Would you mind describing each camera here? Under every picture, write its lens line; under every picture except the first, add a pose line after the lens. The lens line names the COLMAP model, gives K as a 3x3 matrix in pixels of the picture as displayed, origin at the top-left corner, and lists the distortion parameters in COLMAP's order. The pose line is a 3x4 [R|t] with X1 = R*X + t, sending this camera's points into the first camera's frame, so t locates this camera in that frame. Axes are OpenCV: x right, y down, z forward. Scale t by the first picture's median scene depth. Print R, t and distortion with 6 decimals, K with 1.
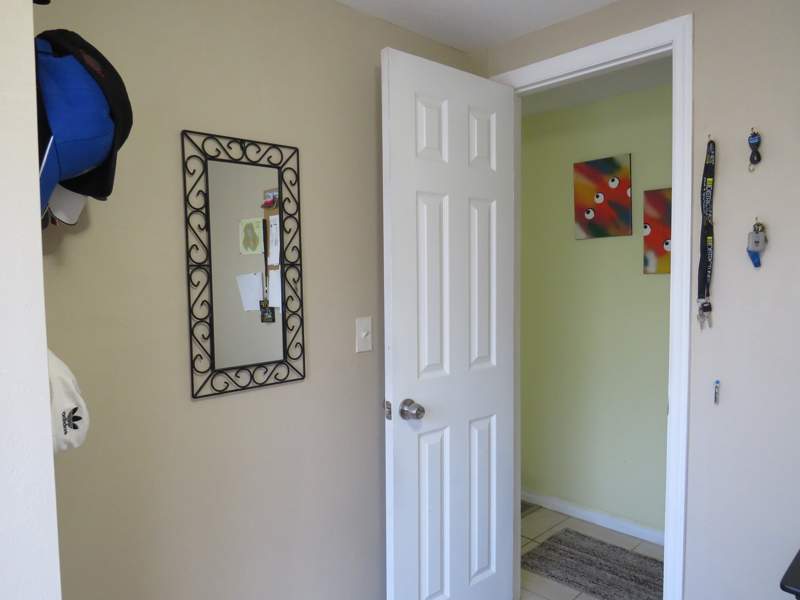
lens RADIAL K [[567.9, 0, 404.7], [0, 567.9, 302.0], [0, 0, 1]] dist [-0.023047, 0.005397]
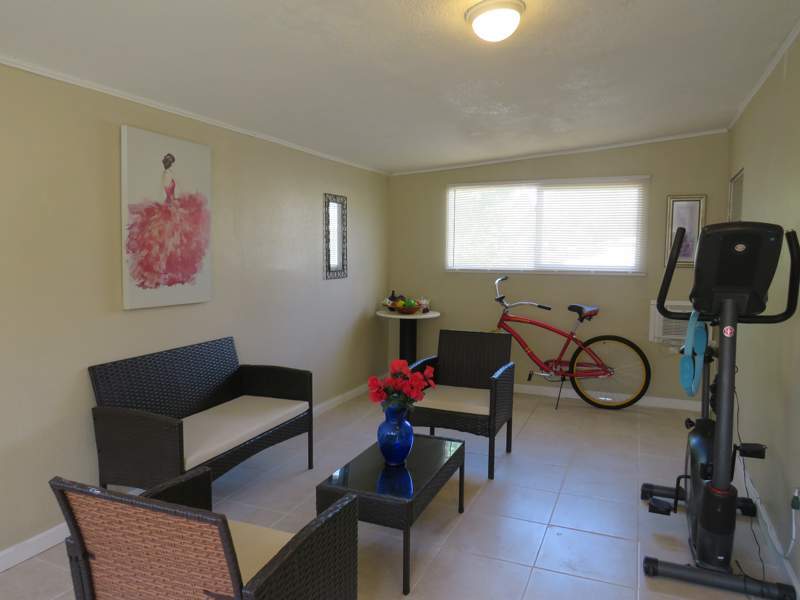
lens RADIAL K [[567.9, 0, 404.7], [0, 567.9, 302.0], [0, 0, 1]] dist [-0.023047, 0.005397]
pose [[0.923398, 0.002925, 0.383833, -0.823934], [-0.017486, 0.999253, 0.034452, 0.129155], [-0.383446, -0.038524, 0.922759, -1.421037]]
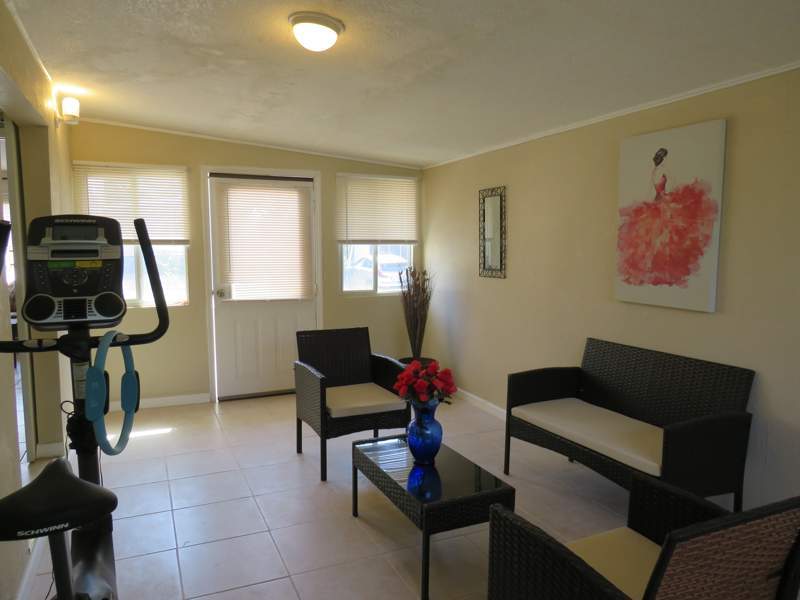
lens RADIAL K [[567.9, 0, 404.7], [0, 567.9, 302.0], [0, 0, 1]] dist [-0.023047, 0.005397]
pose [[-0.338997, 0.123472, -0.932650, 1.919093], [-0.033111, 0.989170, 0.142990, -0.086471], [0.940205, 0.079355, -0.331237, 1.175304]]
